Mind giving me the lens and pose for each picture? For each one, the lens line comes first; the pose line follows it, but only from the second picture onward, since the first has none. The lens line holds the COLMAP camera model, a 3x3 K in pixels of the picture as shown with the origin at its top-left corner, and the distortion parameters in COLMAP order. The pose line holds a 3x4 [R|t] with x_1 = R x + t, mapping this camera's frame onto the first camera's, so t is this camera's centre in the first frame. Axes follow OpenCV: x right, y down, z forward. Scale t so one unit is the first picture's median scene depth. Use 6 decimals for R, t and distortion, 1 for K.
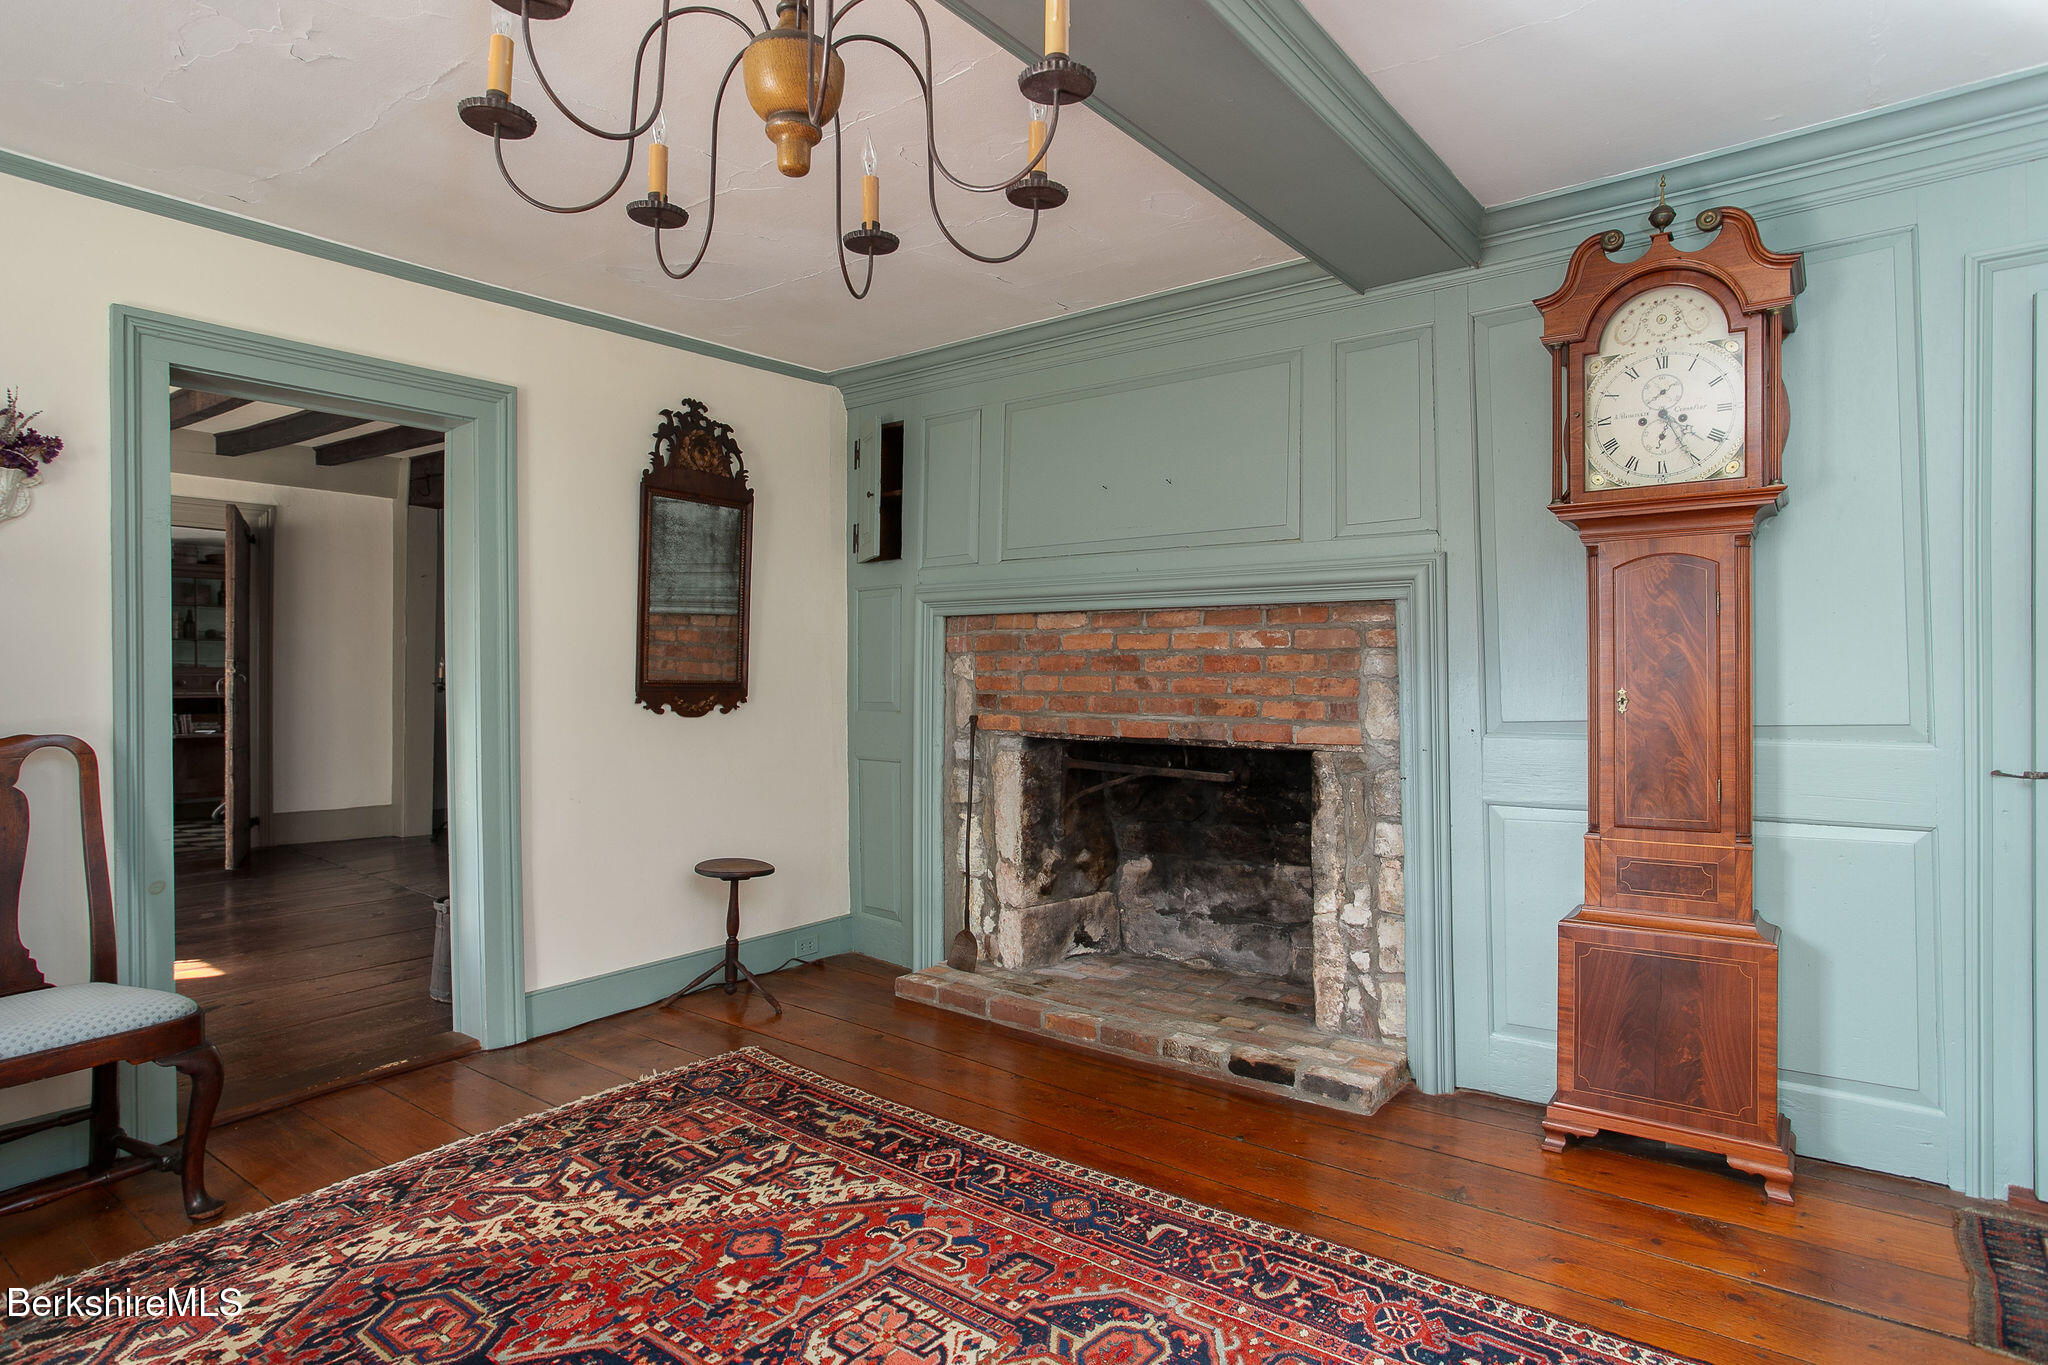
lens RADIAL K [[1134.8, 0, 1024.0], [0, 1134.8, 682.5], [0, 0, 1]] dist [-0.048452, 0.000588]
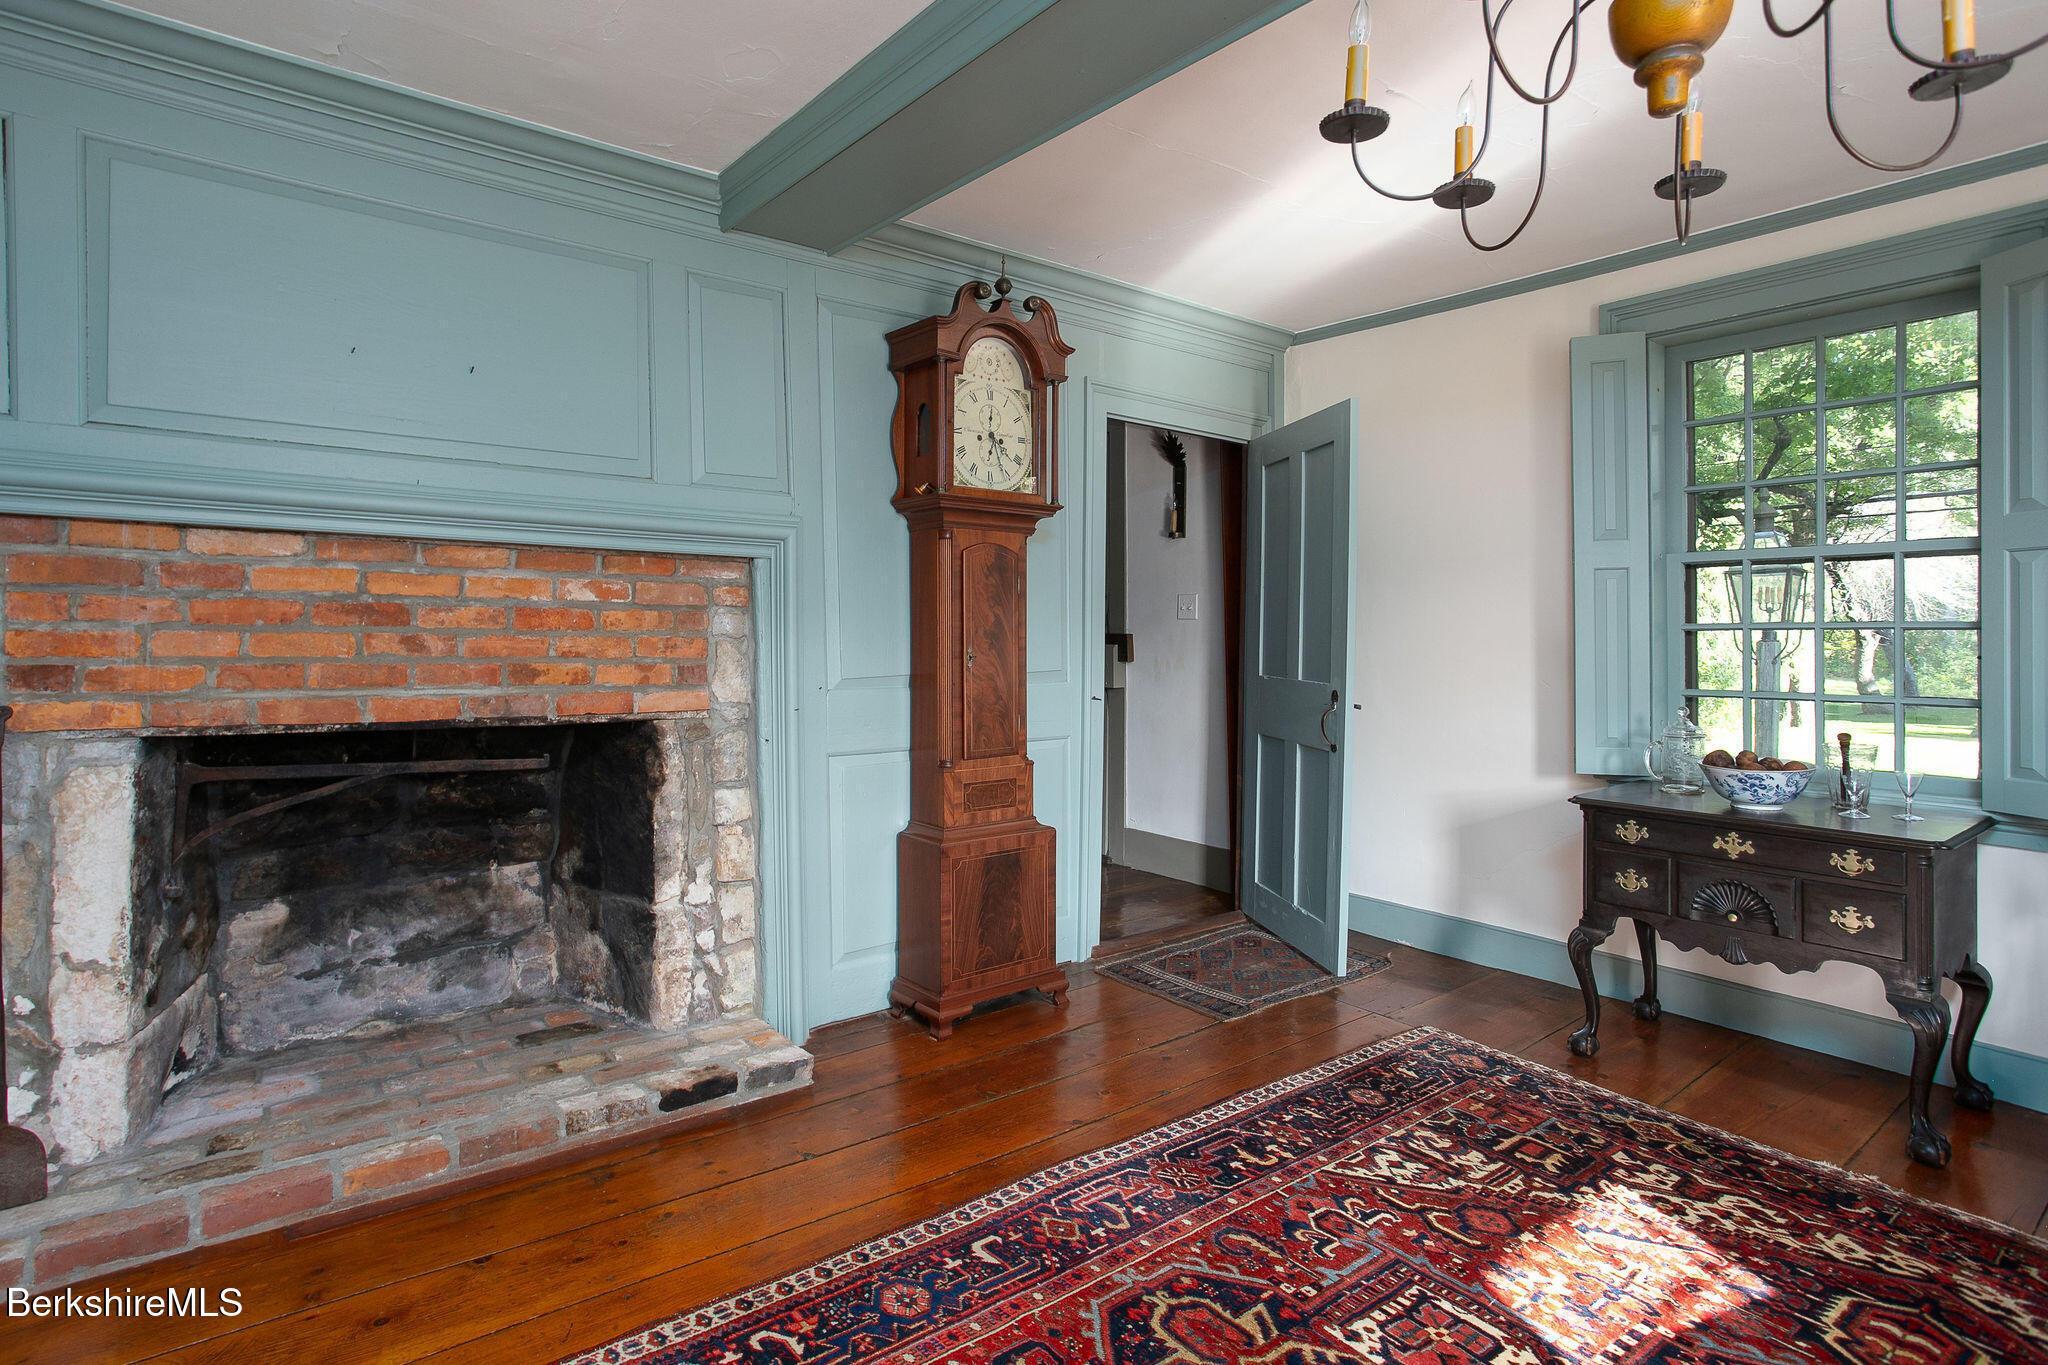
lens RADIAL K [[1047.4, 0, 1019.7], [0, 1047.4, 627.3], [0, 0, 1]] dist [-0.069630, 0.035615]
pose [[0.235080, 0.010281, 0.971922, -0.444211], [-0.002343, 0.999947, -0.010011, -0.004282], [-0.971973, 0.000076, 0.235092, 0.507372]]
